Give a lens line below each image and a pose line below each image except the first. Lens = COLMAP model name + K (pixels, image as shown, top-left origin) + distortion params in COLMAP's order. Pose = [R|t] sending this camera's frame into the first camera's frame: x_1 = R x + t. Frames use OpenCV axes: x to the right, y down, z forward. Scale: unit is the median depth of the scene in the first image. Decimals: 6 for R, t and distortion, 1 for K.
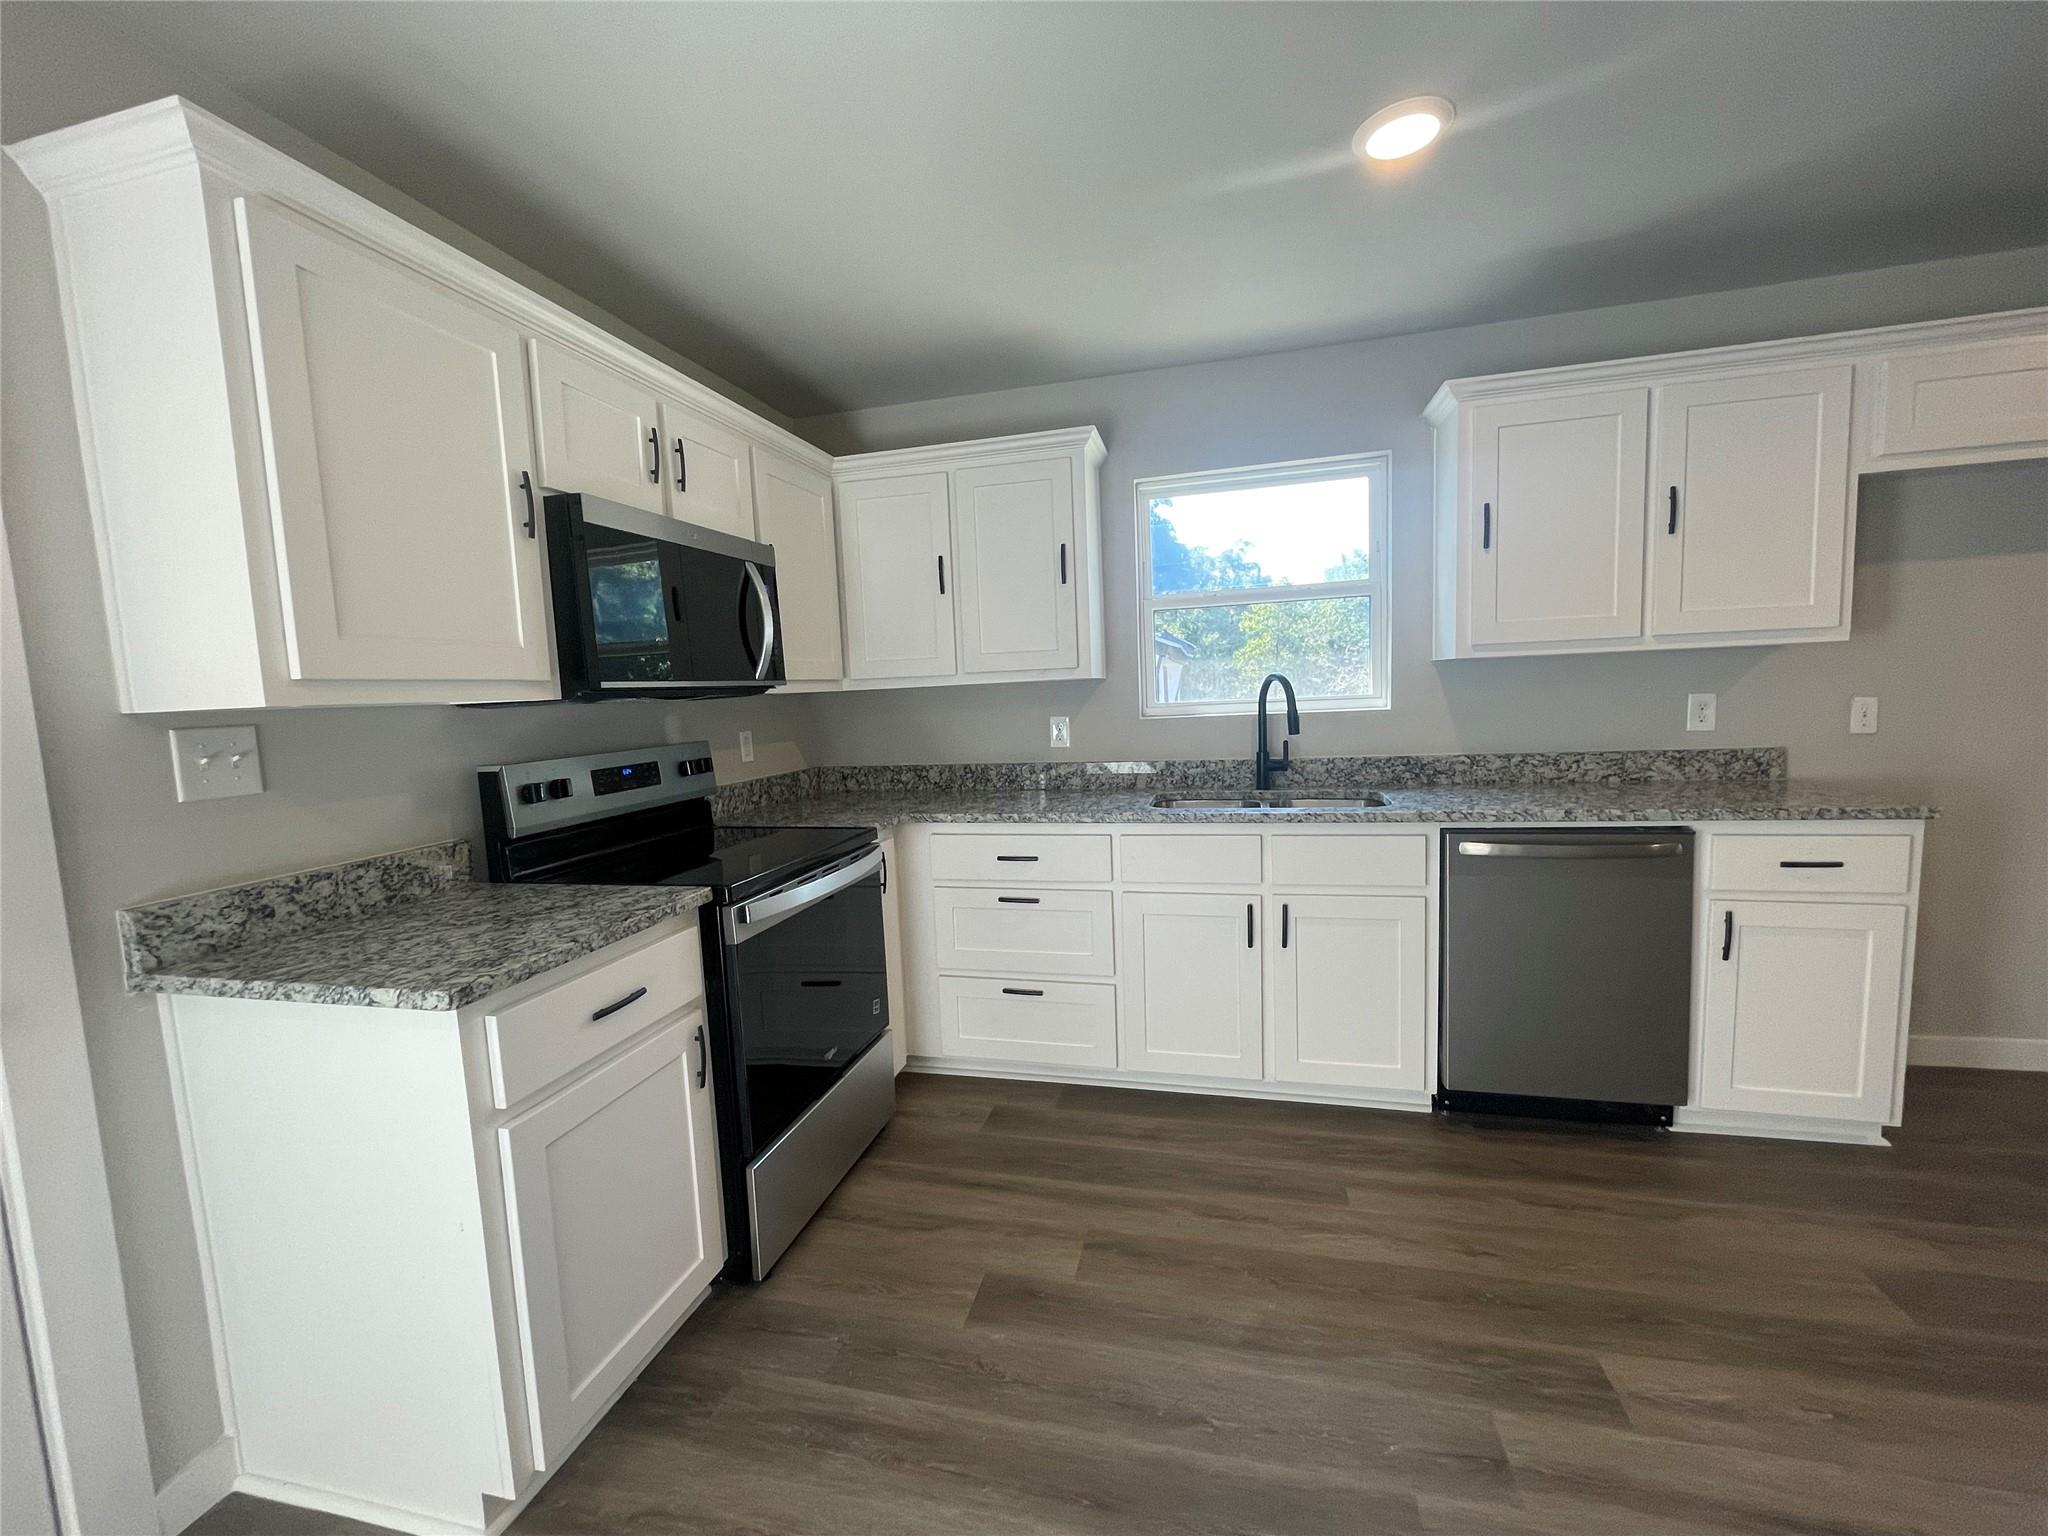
lens RADIAL K [[830.3, 0, 1024.5], [0, 830.3, 770.0], [0, 0, 1]] dist [-0.002580, 0.000175]
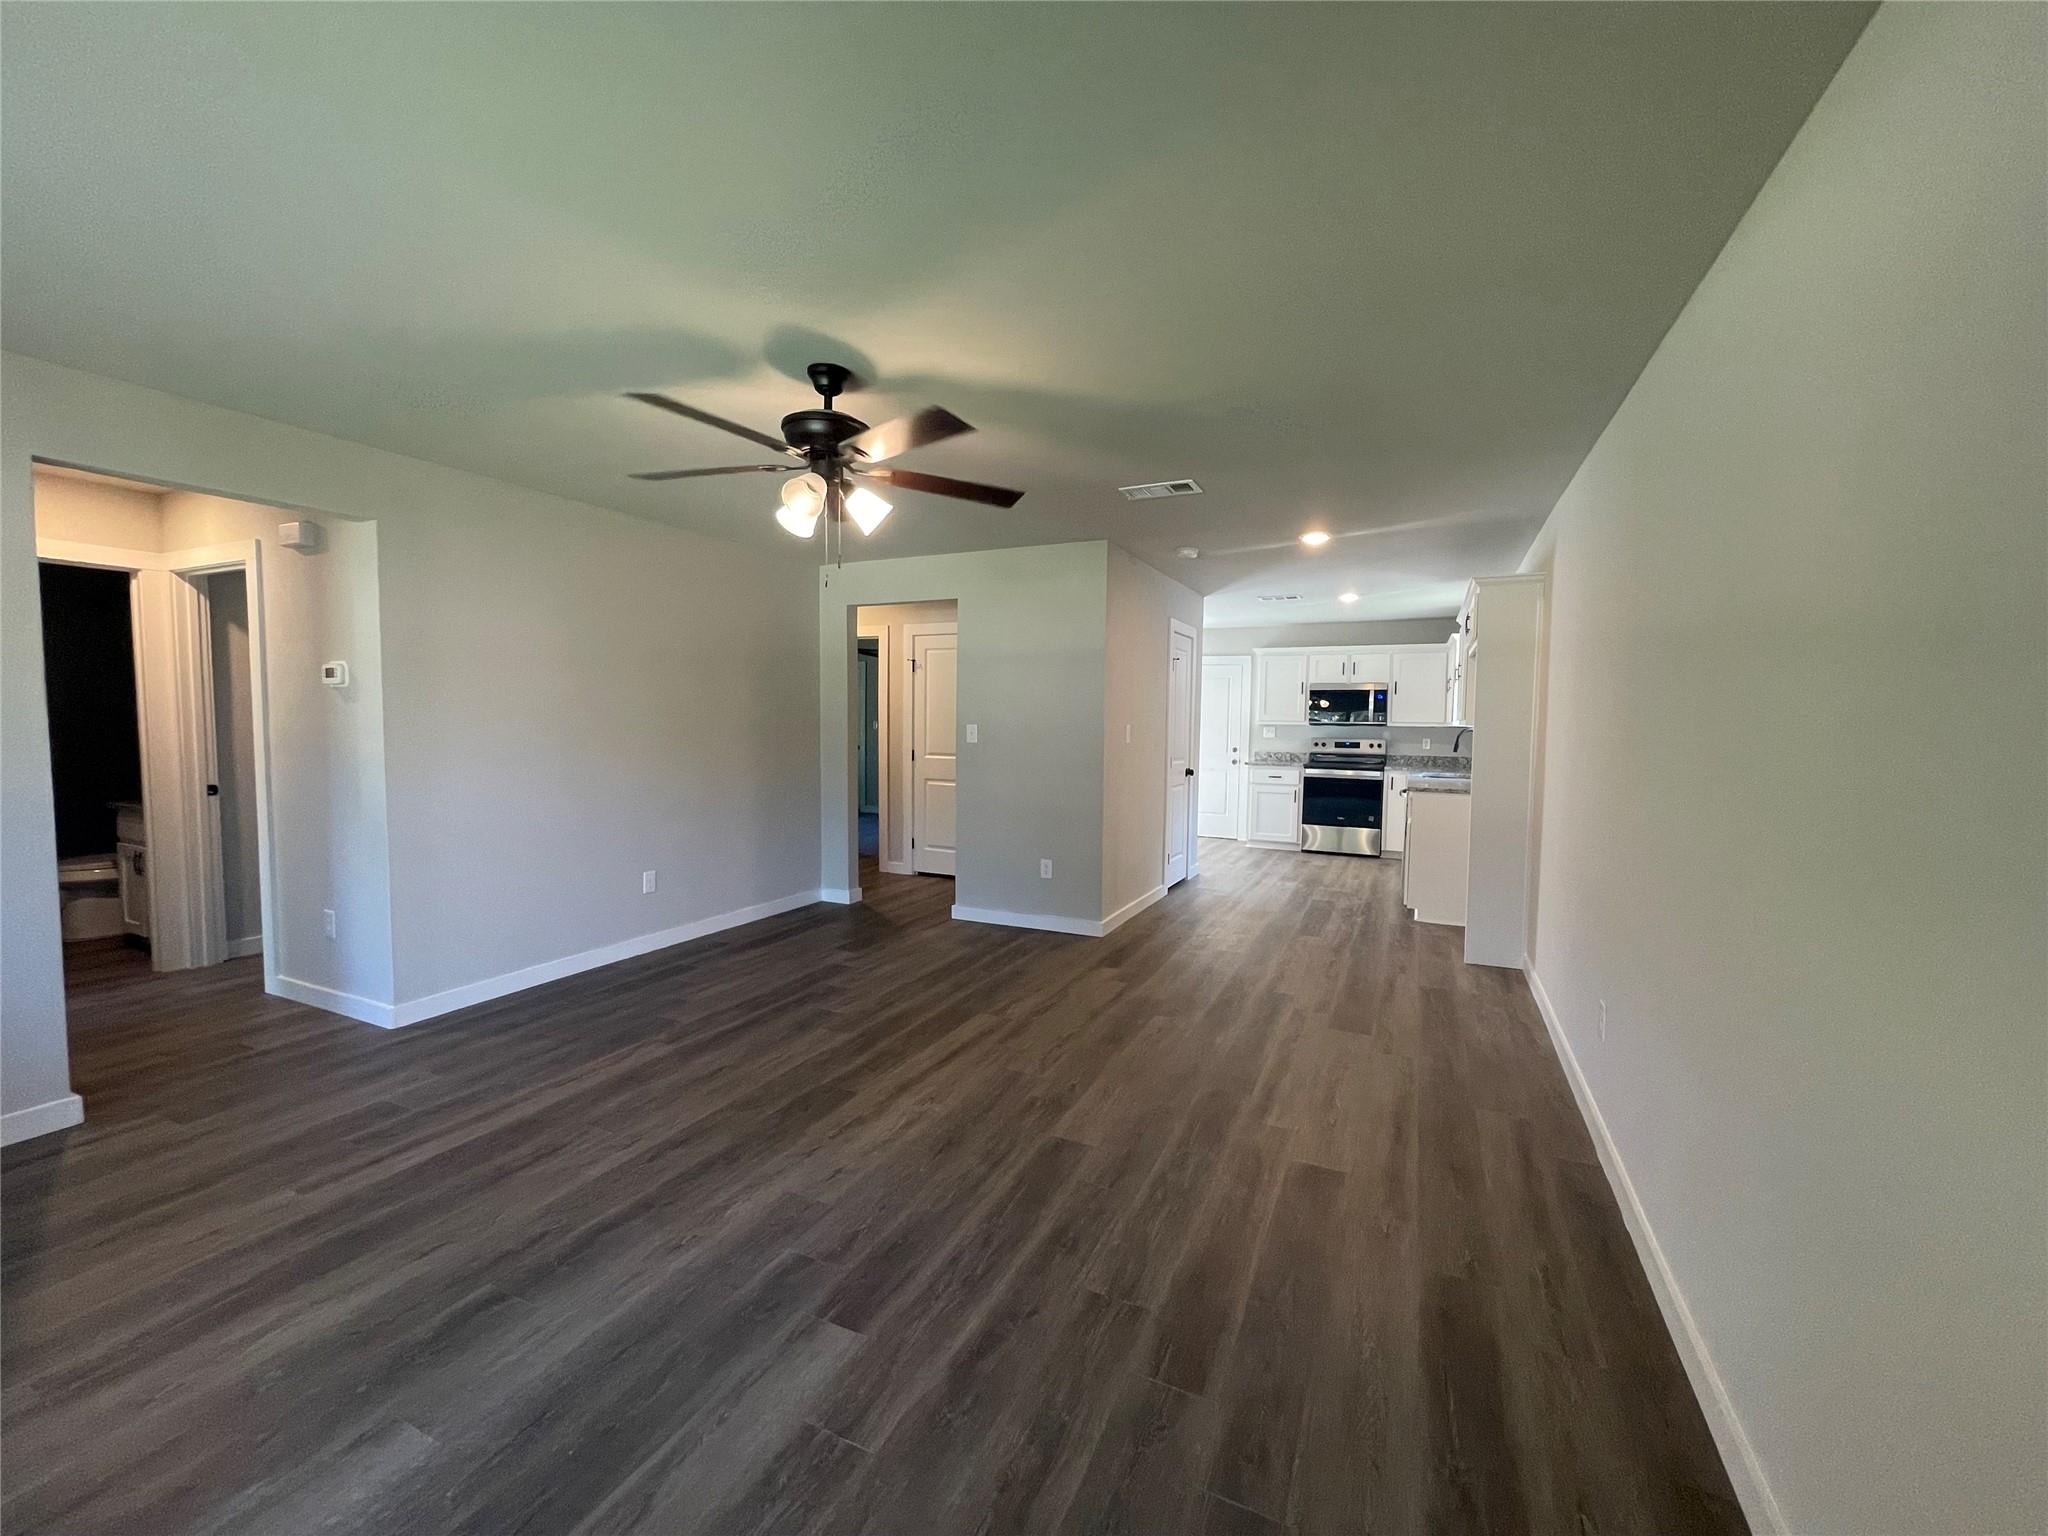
lens RADIAL K [[830.3, 0, 1024.5], [0, 830.3, 770.0], [0, 0, 1]] dist [-0.002580, 0.000175]
pose [[-0.193478, 0.100531, -0.975940, 3.894144], [-0.098378, 0.987735, 0.121249, -0.212478], [0.976160, 0.119470, -0.181215, 0.228239]]
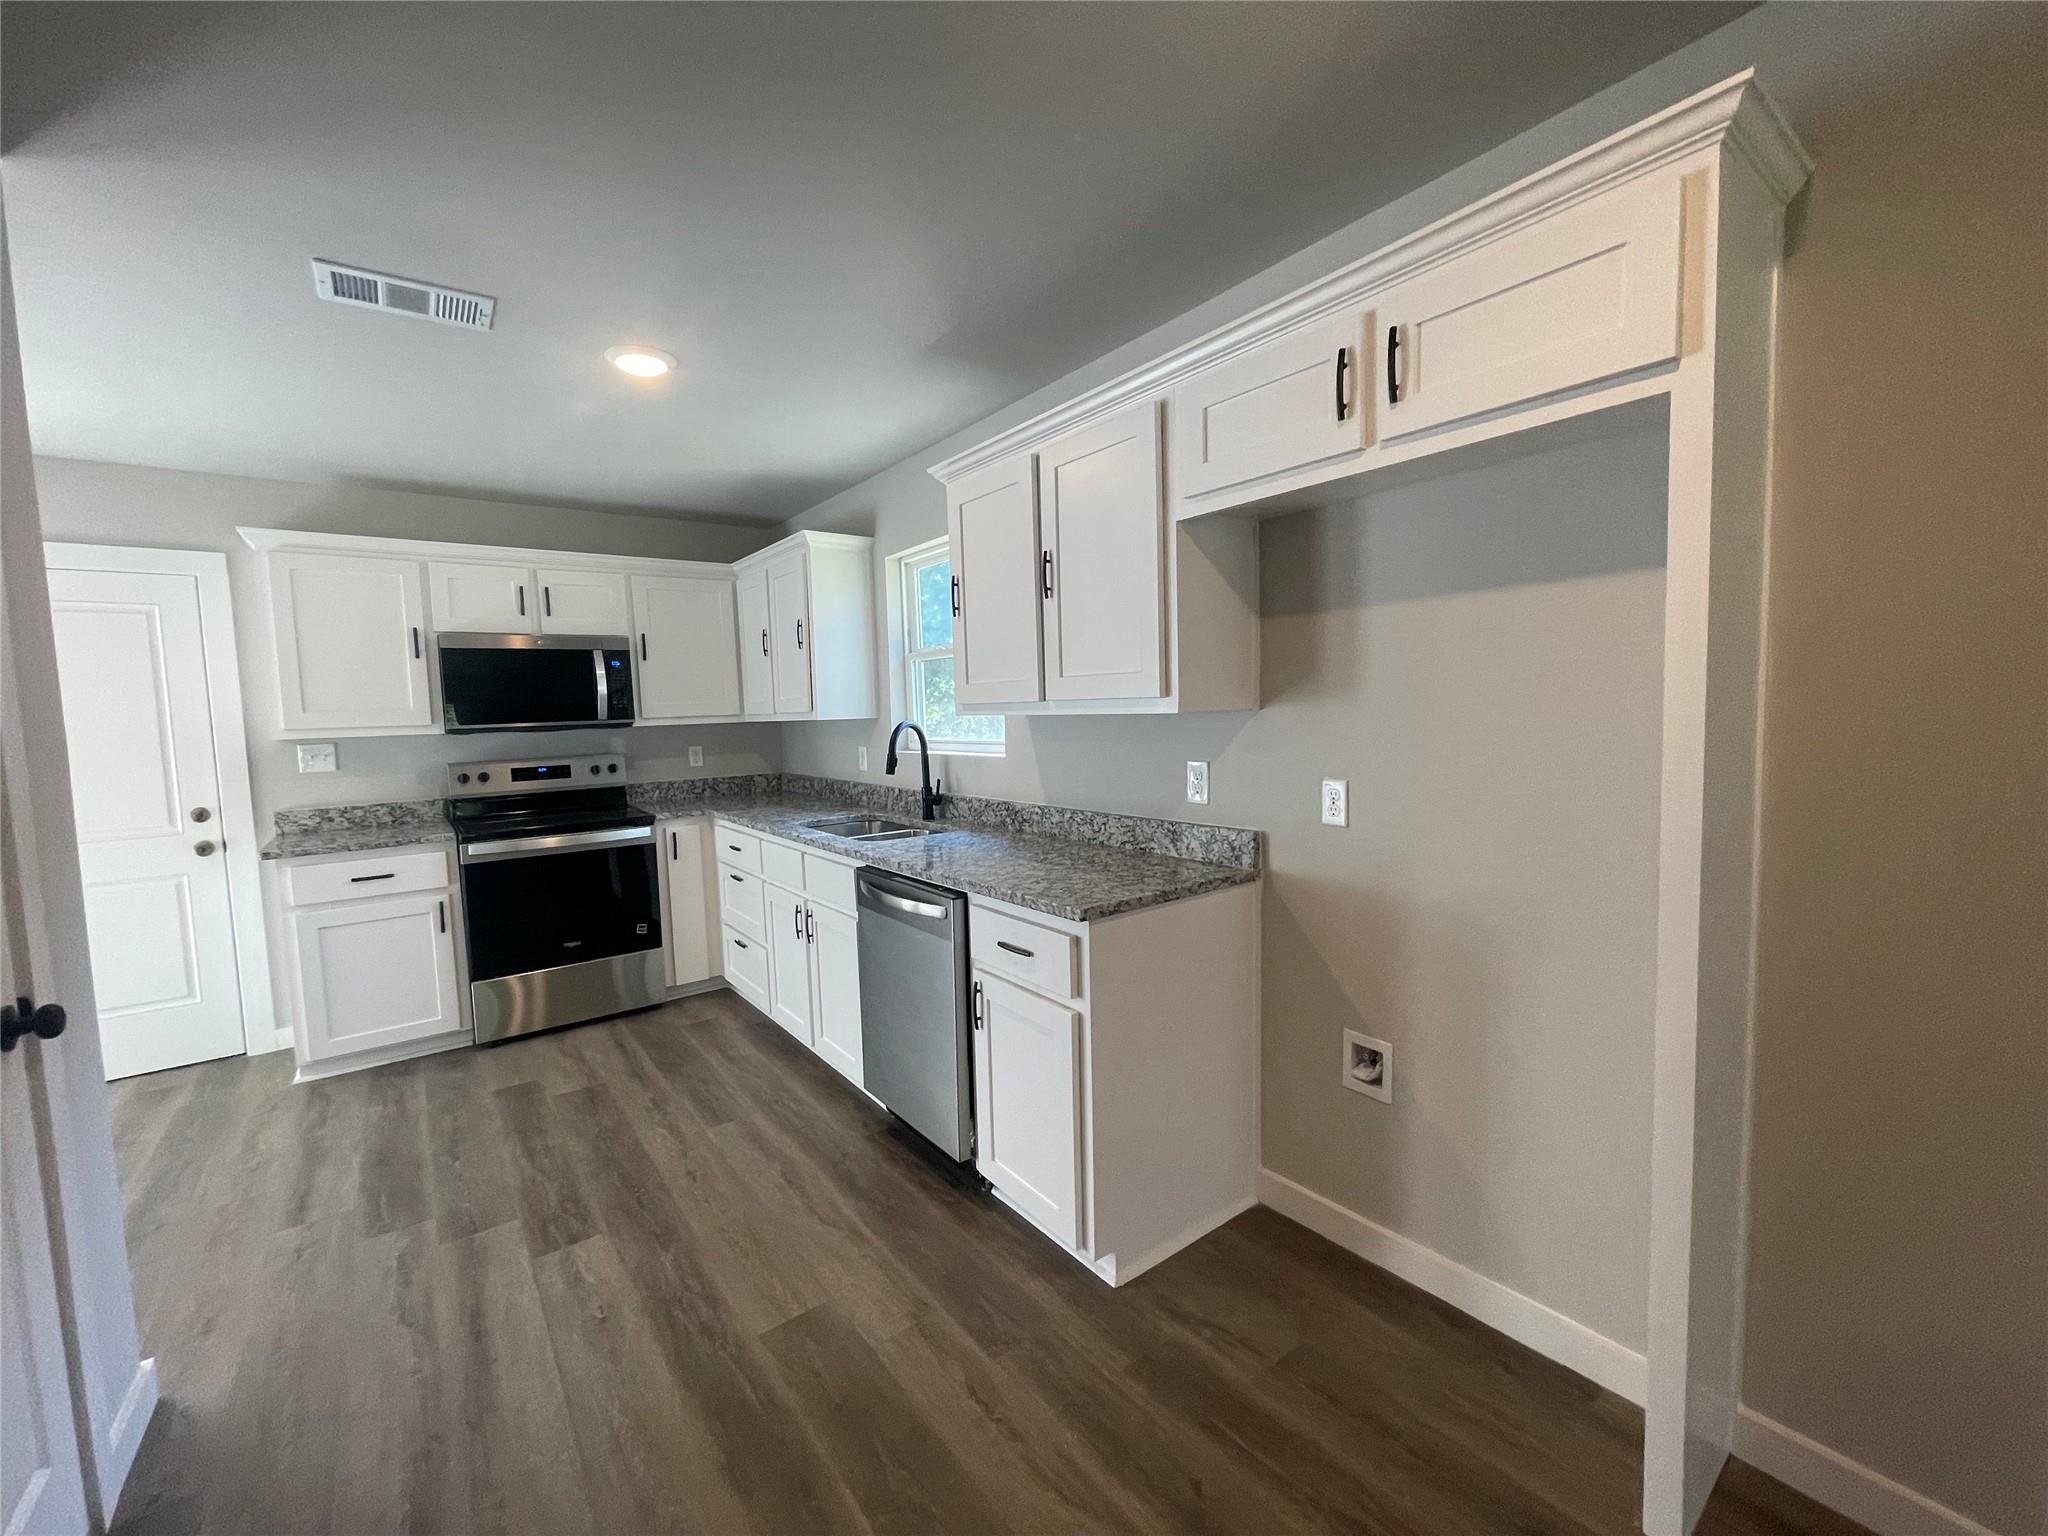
lens RADIAL K [[830.3, 0, 1024.5], [0, 830.3, 770.0], [0, 0, 1]] dist [-0.002580, 0.000175]
pose [[0.780569, 0.067446, -0.621420, 1.534311], [-0.062356, 0.997605, 0.029950, -0.122827], [0.621951, 0.015371, 0.782905, 0.244983]]
